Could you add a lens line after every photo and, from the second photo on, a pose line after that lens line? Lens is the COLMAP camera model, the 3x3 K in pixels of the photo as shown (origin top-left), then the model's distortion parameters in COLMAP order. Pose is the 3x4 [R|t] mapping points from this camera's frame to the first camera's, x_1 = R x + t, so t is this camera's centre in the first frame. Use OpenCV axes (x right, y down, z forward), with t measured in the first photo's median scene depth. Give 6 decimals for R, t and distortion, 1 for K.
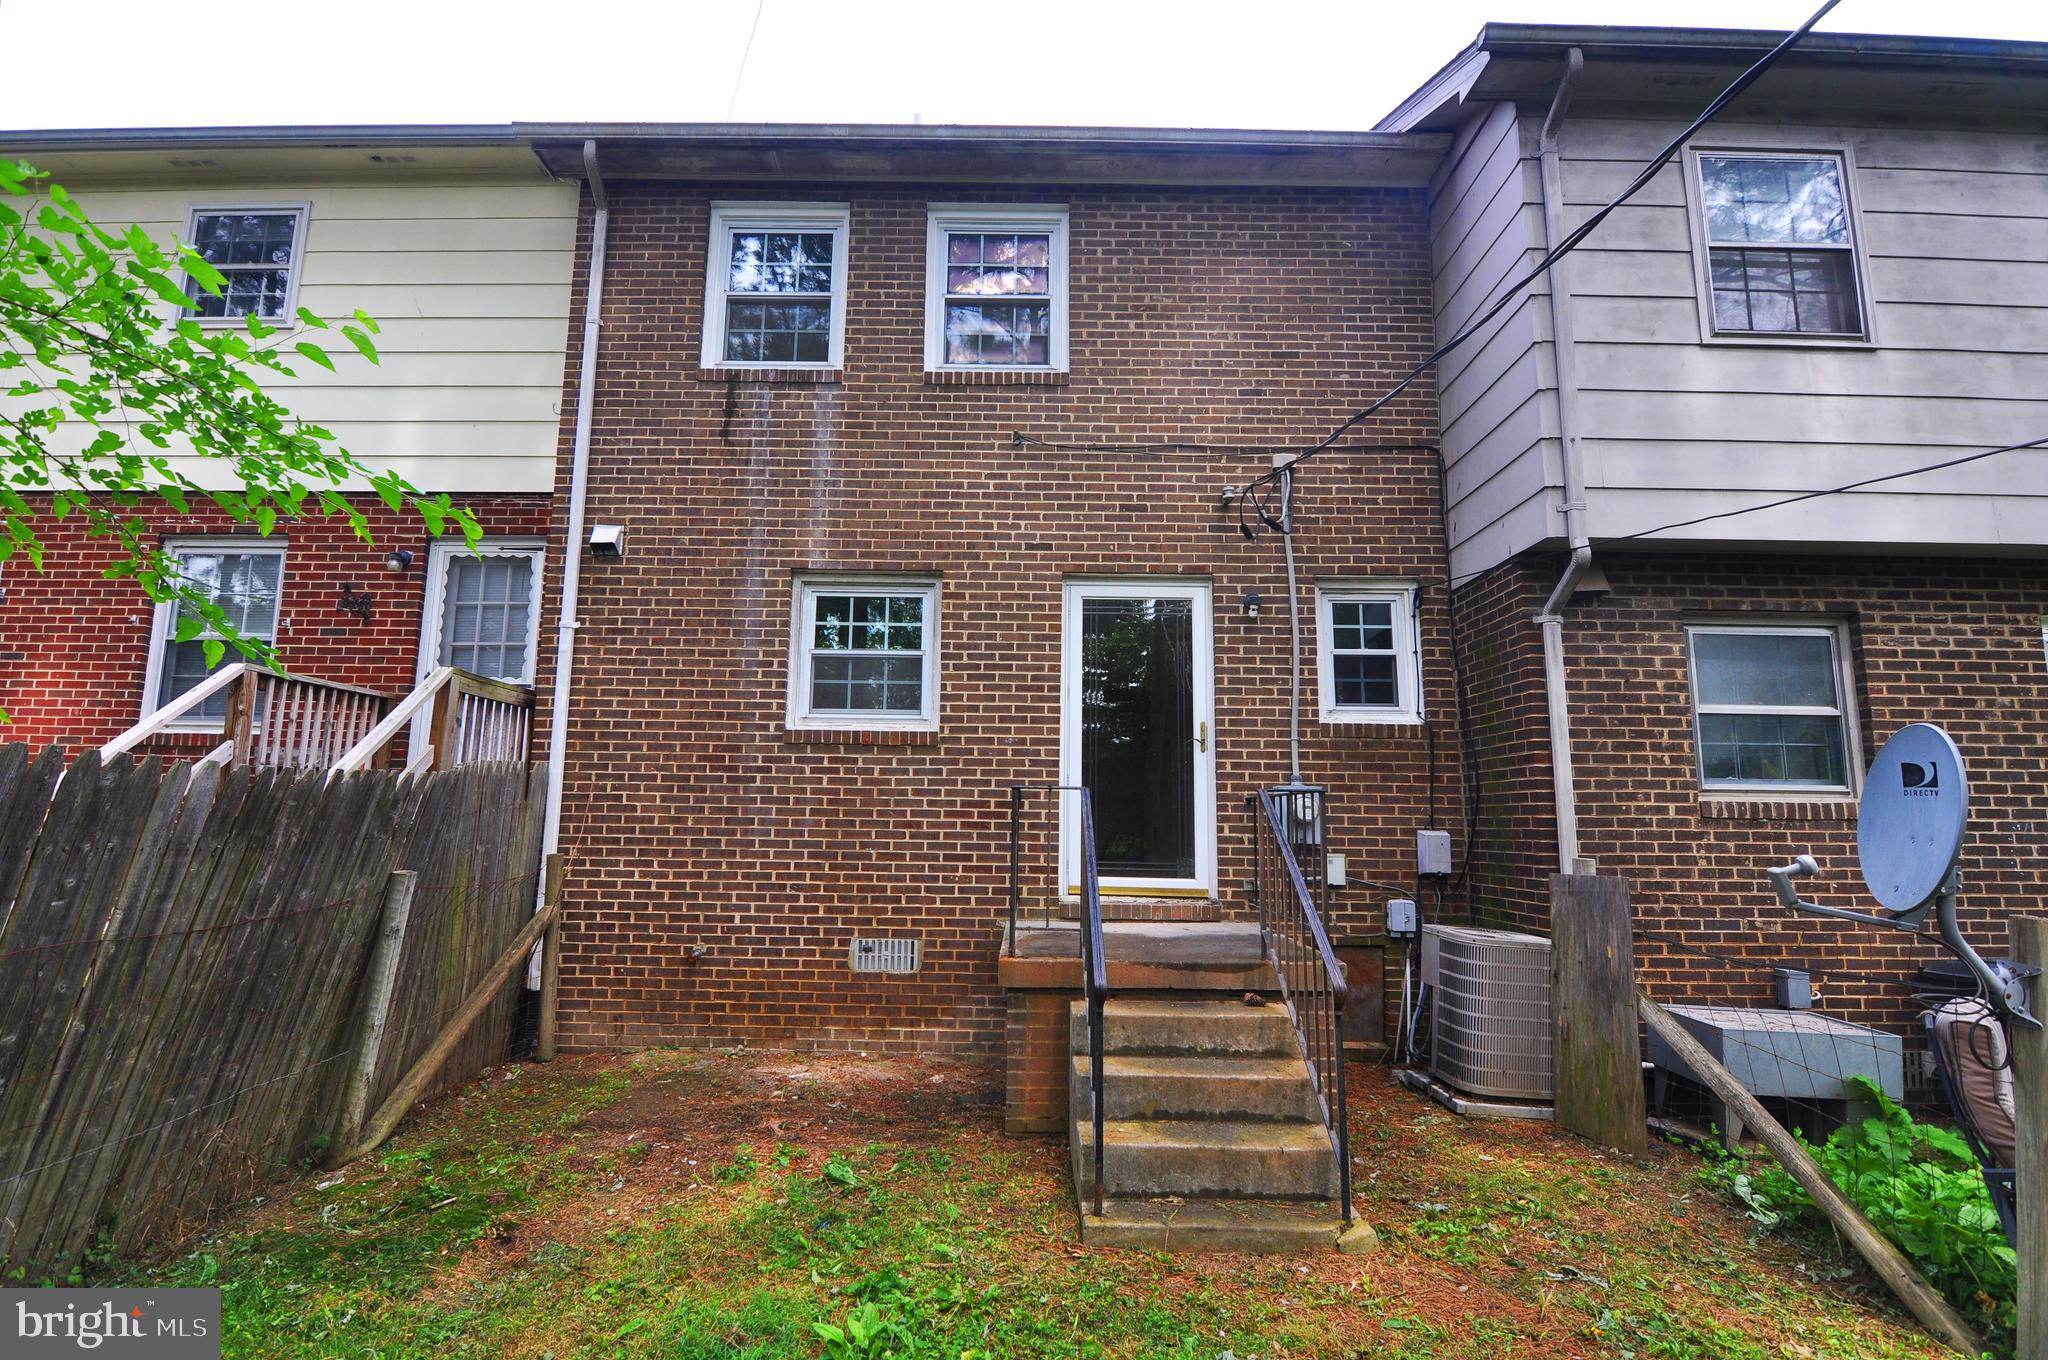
lens RADIAL K [[988.4, 0, 1013.4], [0, 988.4, 674.2], [0, 0, 1]] dist [-0.004151, -0.010882]
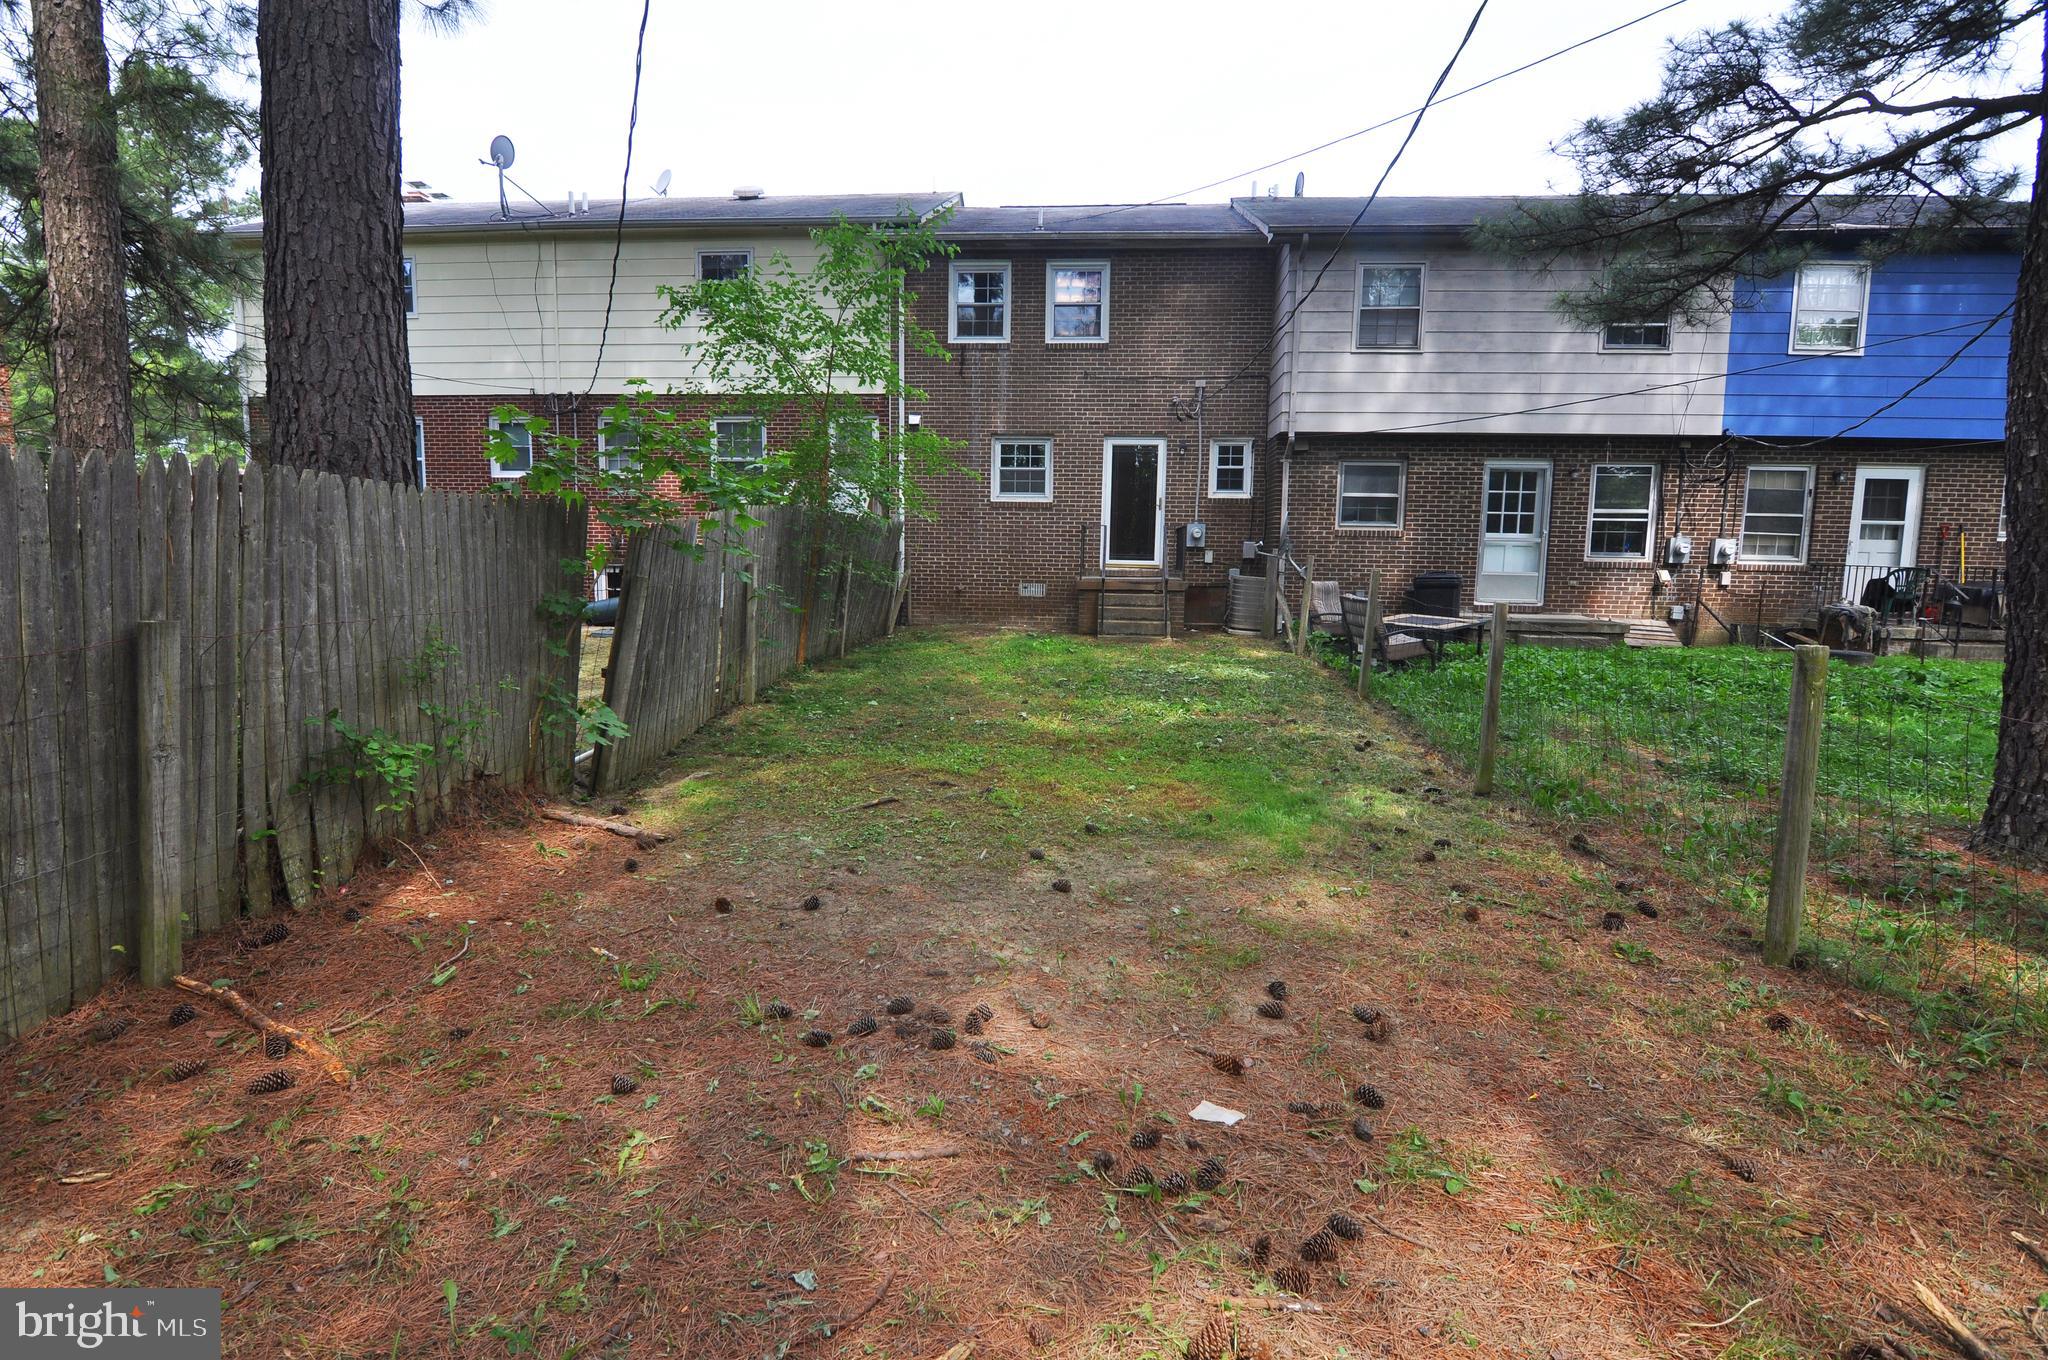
lens RADIAL K [[988.4, 0, 1007.2], [0, 988.4, 681.7], [0, 0, 1]] dist [-0.004151, -0.010882]
pose [[0.996250, 0.011477, -0.085759, 0.028756], [0.012168, 0.962727, 0.270202, -0.175647], [0.085664, -0.270232, 0.958977, -1.479636]]
